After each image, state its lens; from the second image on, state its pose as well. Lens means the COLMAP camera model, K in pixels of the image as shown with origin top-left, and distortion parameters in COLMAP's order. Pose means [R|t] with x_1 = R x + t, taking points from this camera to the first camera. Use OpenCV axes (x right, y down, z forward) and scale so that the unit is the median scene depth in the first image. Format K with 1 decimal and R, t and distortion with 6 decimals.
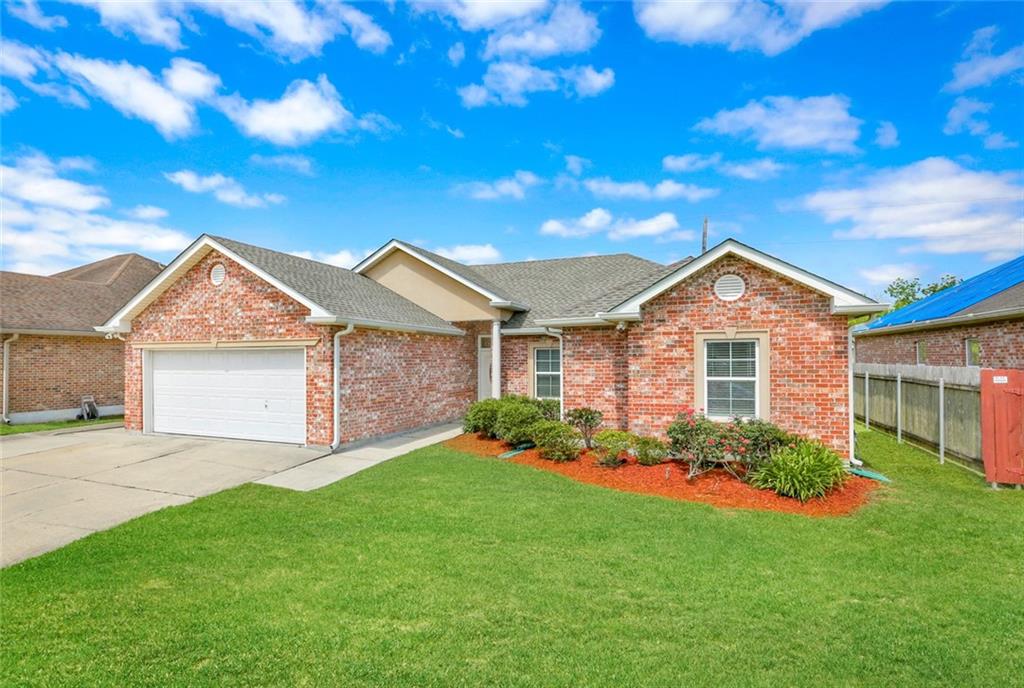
lens RADIAL K [[493.8, 0, 512.0], [0, 493.8, 344.0], [0, 0, 1]] dist [-0.059610, 0.021524]
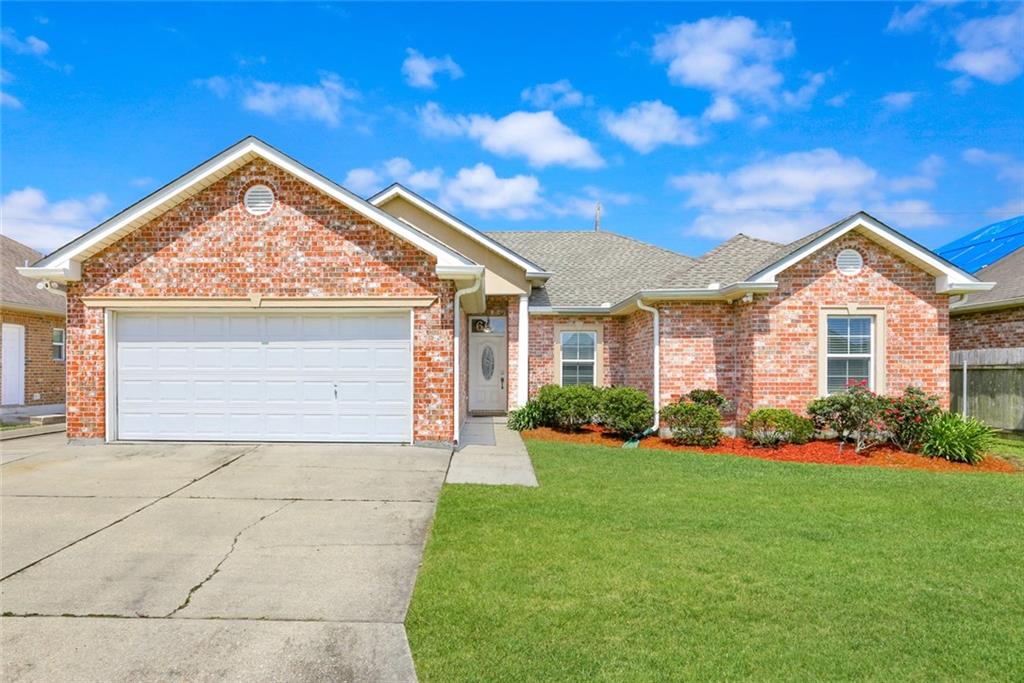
lens RADIAL K [[603.6, 0, 512.0], [0, 603.6, 360.9], [0, 0, 1]] dist [-0.033542, 0.002594]
pose [[0.942000, 0.004100, 0.335587, -0.581738], [-0.009410, 0.999855, 0.014198, 0.069922], [-0.335480, -0.016533, 0.941902, 0.094463]]
